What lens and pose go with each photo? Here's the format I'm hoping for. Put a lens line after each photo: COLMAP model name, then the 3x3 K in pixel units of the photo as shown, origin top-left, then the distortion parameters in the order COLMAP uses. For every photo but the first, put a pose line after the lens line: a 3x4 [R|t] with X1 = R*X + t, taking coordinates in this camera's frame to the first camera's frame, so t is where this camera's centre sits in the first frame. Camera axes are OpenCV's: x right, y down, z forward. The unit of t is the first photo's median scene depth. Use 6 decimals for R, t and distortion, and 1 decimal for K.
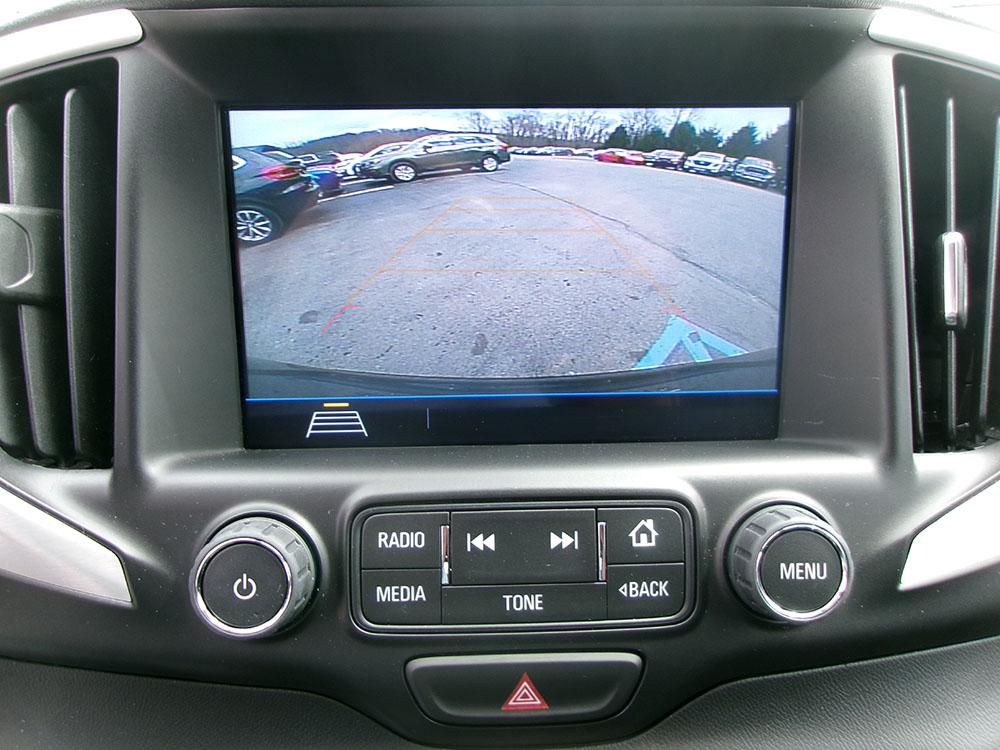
lens RADIAL K [[770.1, 0, 498.0], [0, 770.1, 372.8], [0, 0, 1]] dist [-0.021231, 0.040441]
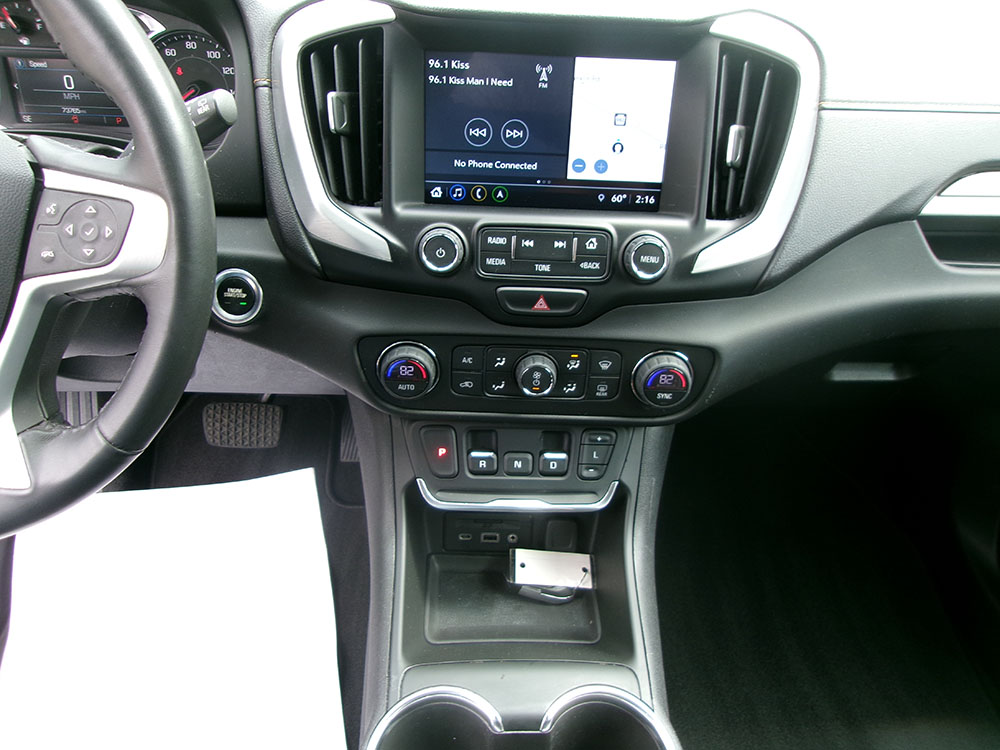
lens RADIAL K [[770.1, 0, 496.5], [0, 770.1, 369.4], [0, 0, 1]] dist [-0.021231, 0.040441]
pose [[0.998526, 0.054272, -0.000128, -0.102751], [-0.052592, 0.968200, 0.244586, 0.005114], [0.013398, -0.244219, 0.969628, -1.584941]]
